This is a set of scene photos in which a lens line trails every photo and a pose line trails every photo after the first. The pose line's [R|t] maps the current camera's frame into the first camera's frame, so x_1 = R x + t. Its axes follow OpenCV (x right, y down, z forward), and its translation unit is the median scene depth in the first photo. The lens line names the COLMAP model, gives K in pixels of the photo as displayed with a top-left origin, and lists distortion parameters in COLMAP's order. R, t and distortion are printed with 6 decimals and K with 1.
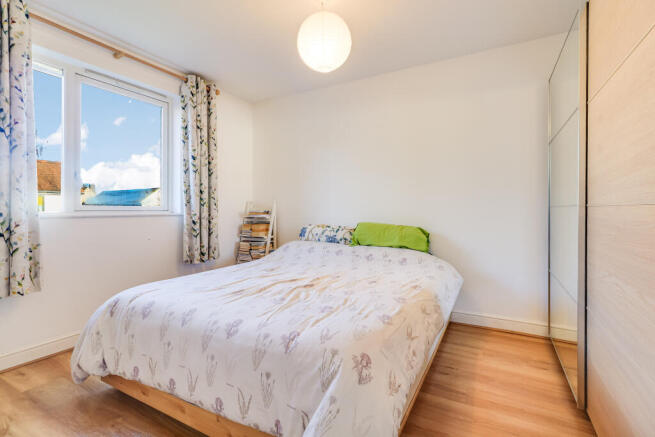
lens RADIAL K [[304.8, 0, 328.1], [0, 304.8, 211.4], [0, 0, 1]] dist [0.001216, 0.000130]
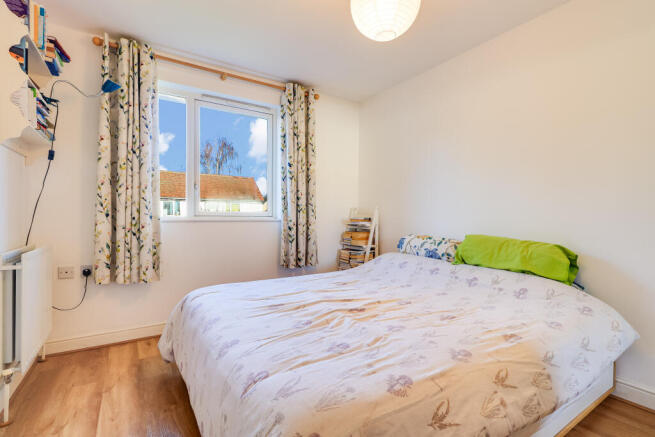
lens RADIAL K [[306.4, 0, 327.9], [0, 306.4, 225.1], [0, 0, 1]] dist [-0.001028, -0.000101]
pose [[0.881928, 0.023068, -0.470819, 0.158435], [-0.012687, 0.999602, 0.025210, -0.002225], [0.471213, -0.016260, 0.881869, 0.155019]]
